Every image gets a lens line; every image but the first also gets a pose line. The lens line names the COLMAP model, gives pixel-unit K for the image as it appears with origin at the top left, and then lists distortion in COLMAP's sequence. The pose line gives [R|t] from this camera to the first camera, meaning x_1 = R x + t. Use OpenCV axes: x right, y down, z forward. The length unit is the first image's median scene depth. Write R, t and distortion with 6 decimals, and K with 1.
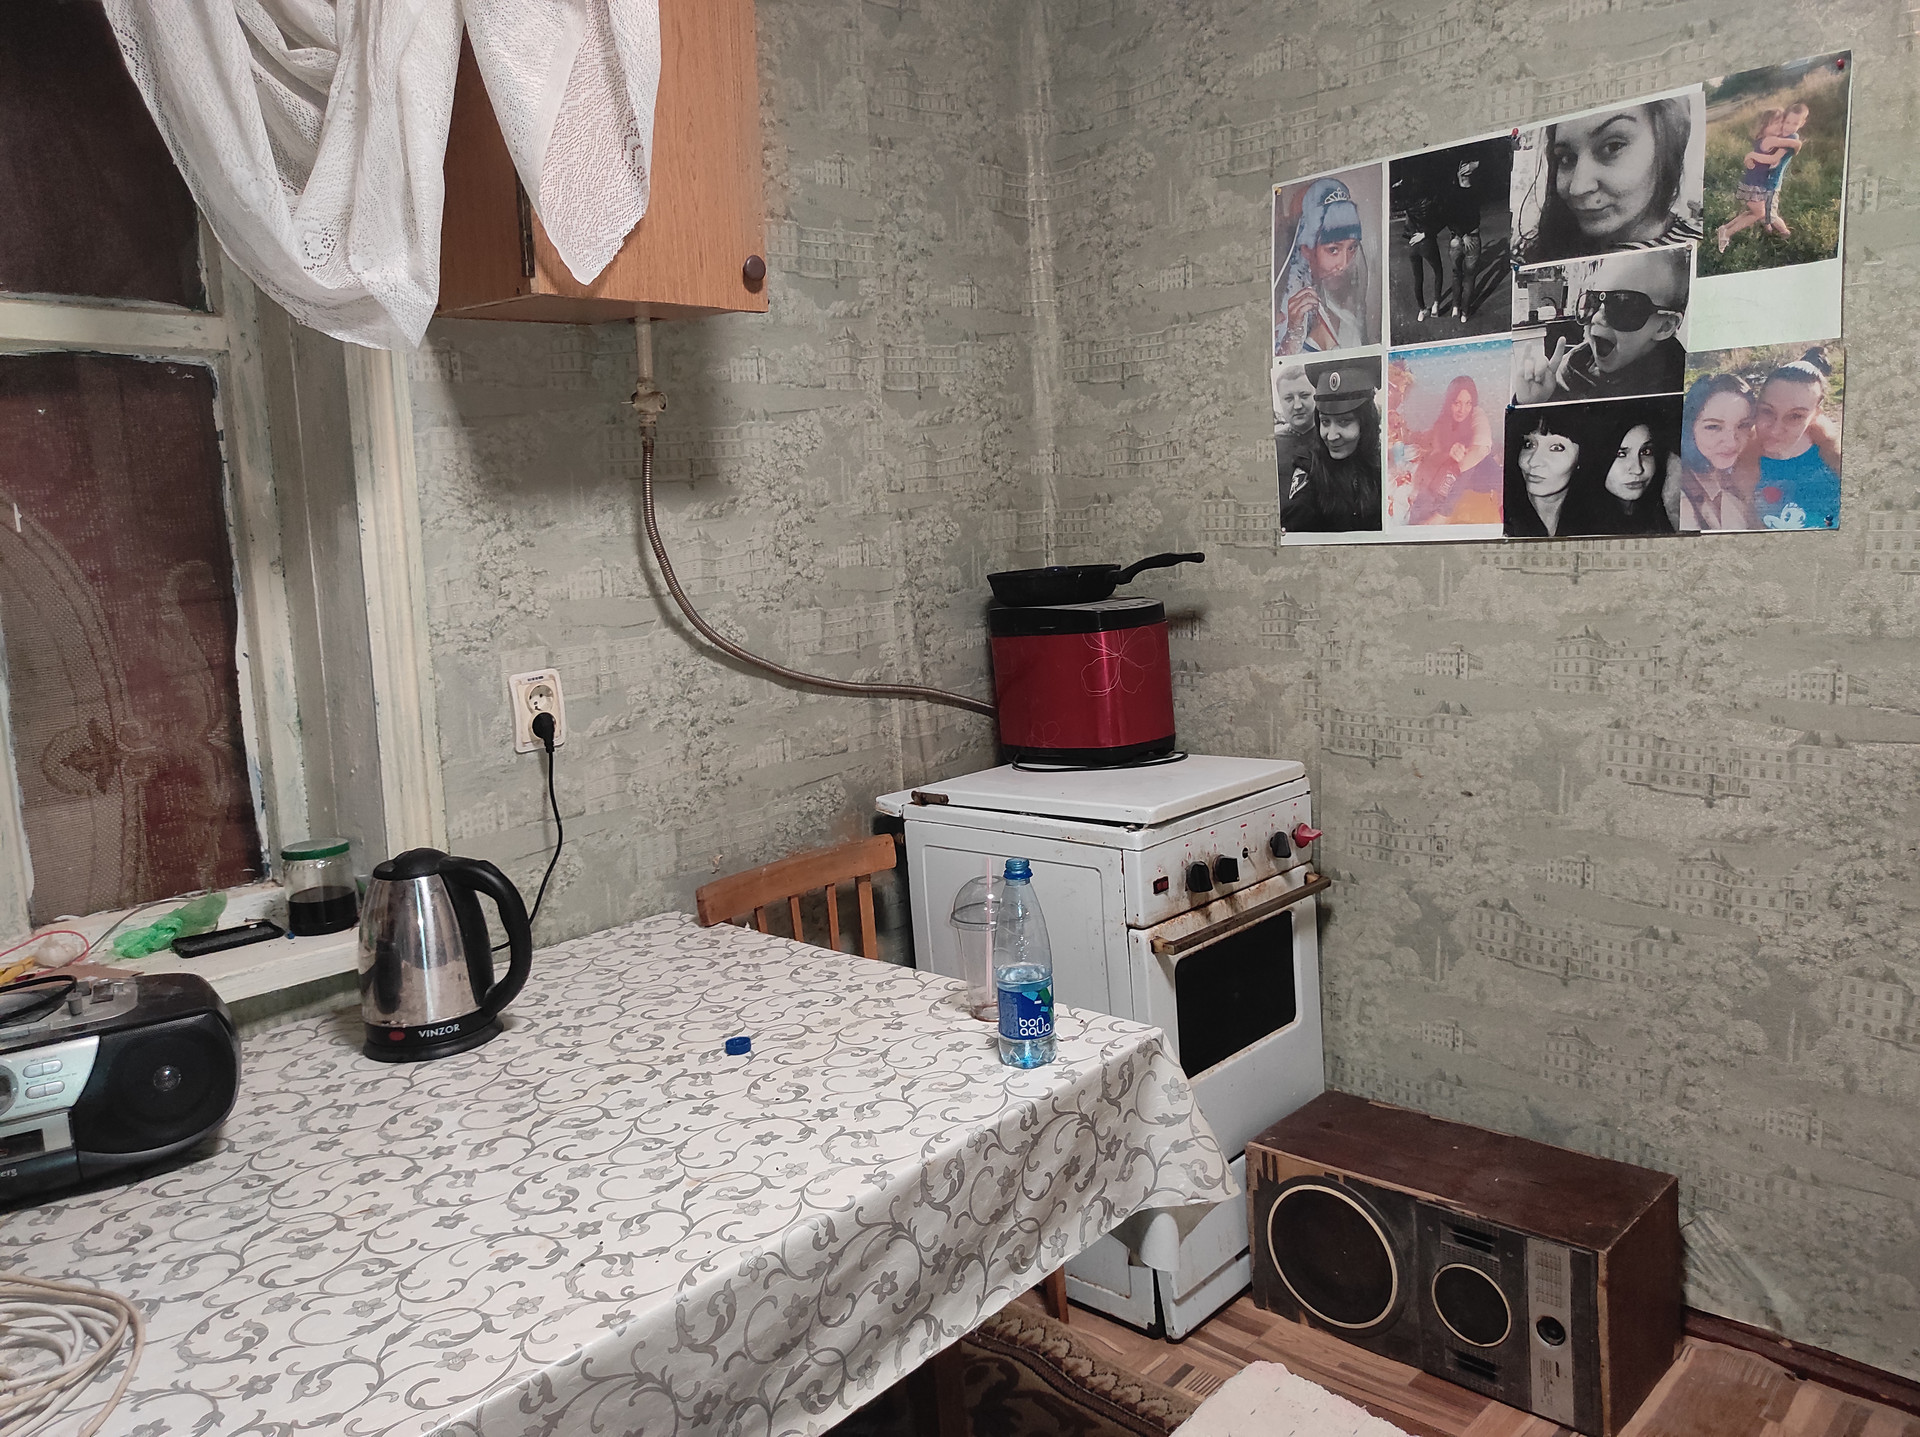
lens RADIAL K [[1426.4, 0, 965.2], [0, 1426.4, 713.1], [0, 0, 1]] dist [0.063115, -0.066036]
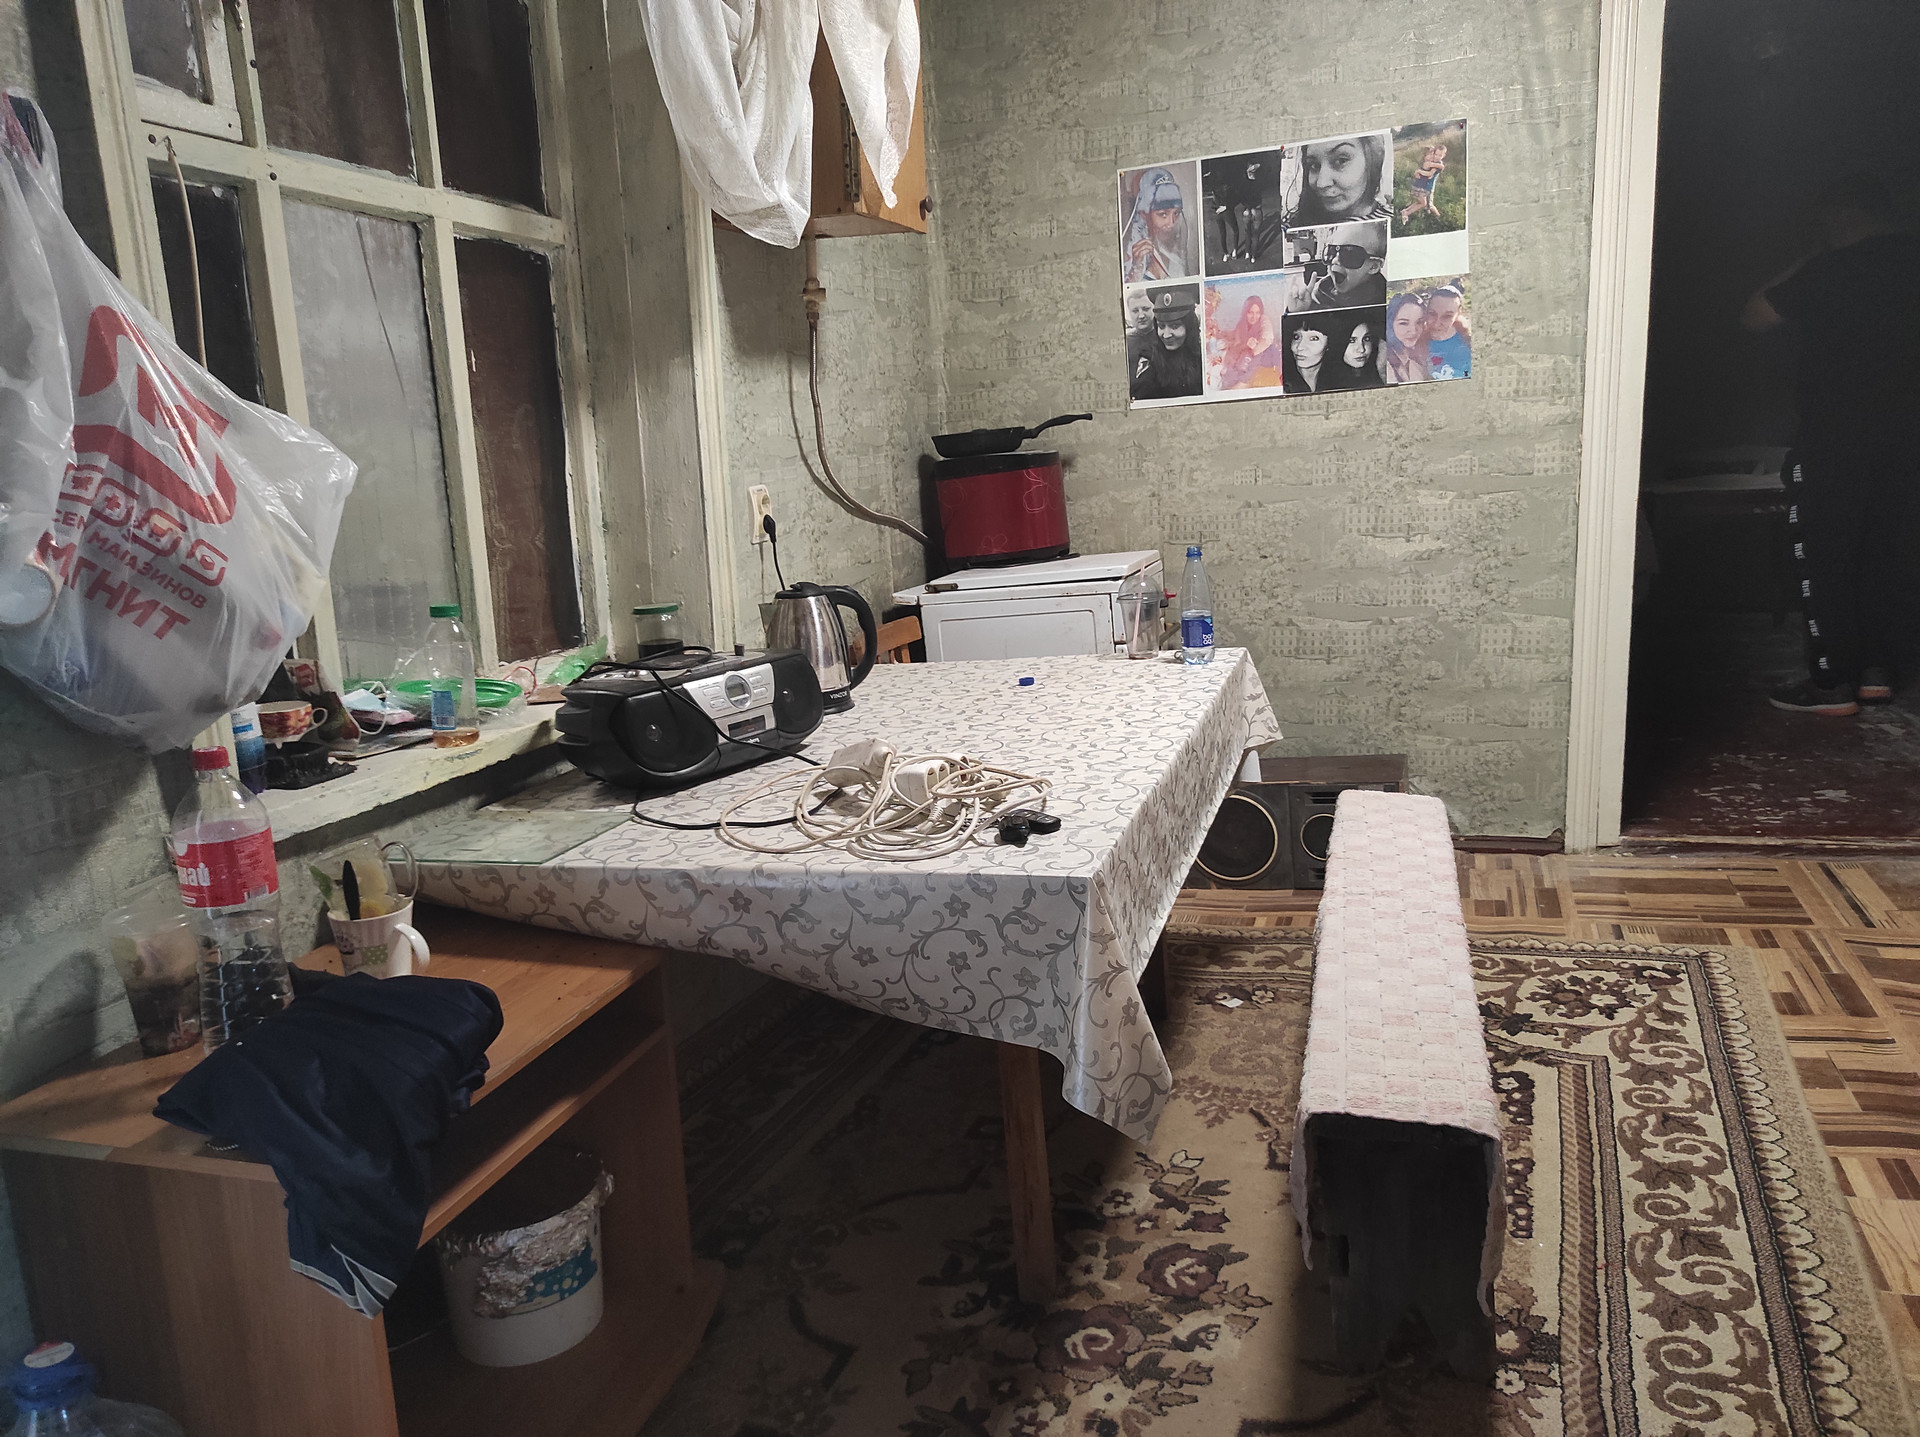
lens RADIAL K [[1426.4, 0, 965.2], [0, 1426.4, 713.1], [0, 0, 1]] dist [0.063115, -0.066036]
pose [[0.901842, -0.095290, 0.421427, -0.702673], [0.090529, 0.995400, 0.031342, 0.161913], [-0.422476, 0.009886, 0.906320, -0.346641]]
